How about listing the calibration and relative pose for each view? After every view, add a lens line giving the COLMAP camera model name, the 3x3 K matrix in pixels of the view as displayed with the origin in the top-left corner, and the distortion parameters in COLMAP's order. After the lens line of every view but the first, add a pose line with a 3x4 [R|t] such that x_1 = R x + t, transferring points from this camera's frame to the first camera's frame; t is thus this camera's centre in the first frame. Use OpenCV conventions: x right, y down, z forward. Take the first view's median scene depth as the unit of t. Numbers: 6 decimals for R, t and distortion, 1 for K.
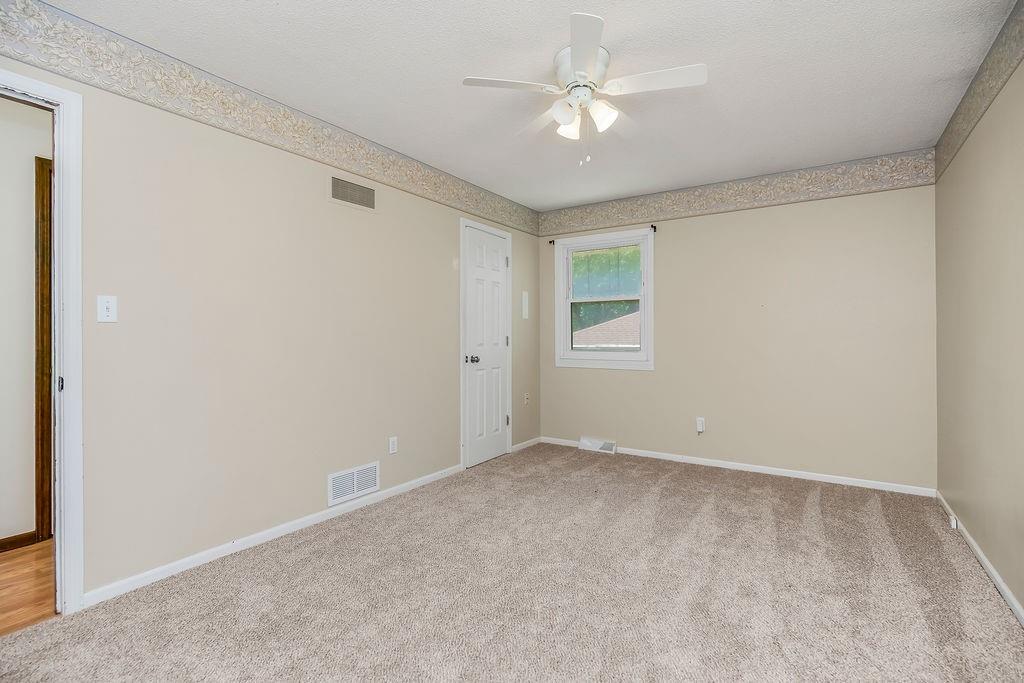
lens RADIAL K [[472.8, 0, 520.2], [0, 472.8, 334.8], [0, 0, 1]] dist [-0.009371, 0.005571]
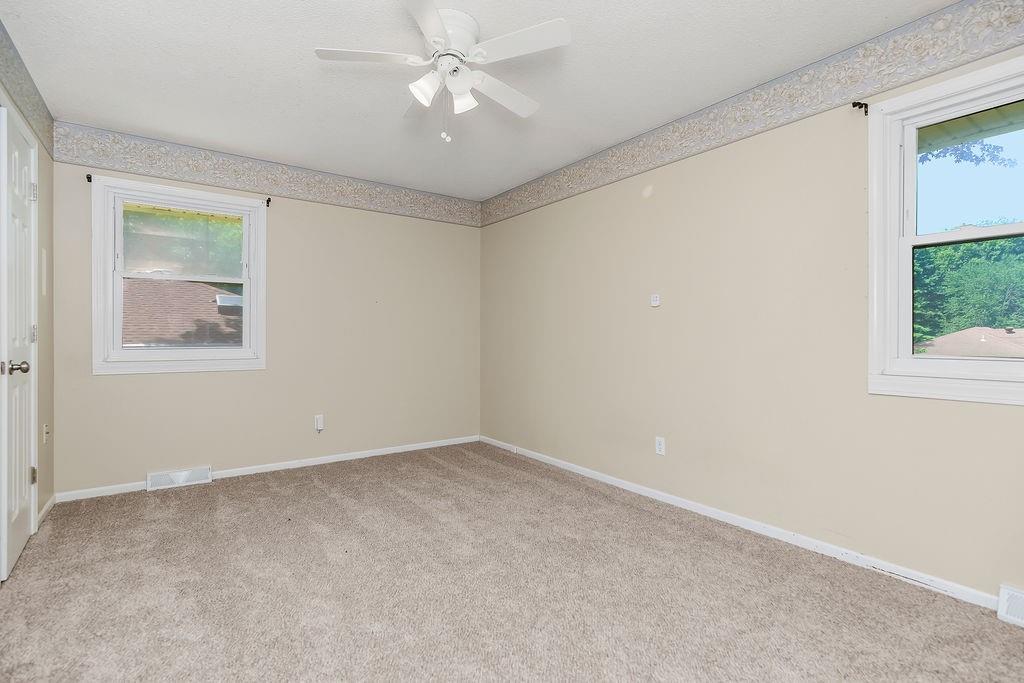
lens RADIAL K [[472.8, 0, 514.9], [0, 472.8, 344.6], [0, 0, 1]] dist [-0.009371, 0.005571]
pose [[0.349903, -0.012514, 0.936702, -0.444847], [-0.009639, 0.999810, 0.016958, 0.014367], [-0.936736, -0.014963, 0.349716, 0.350463]]
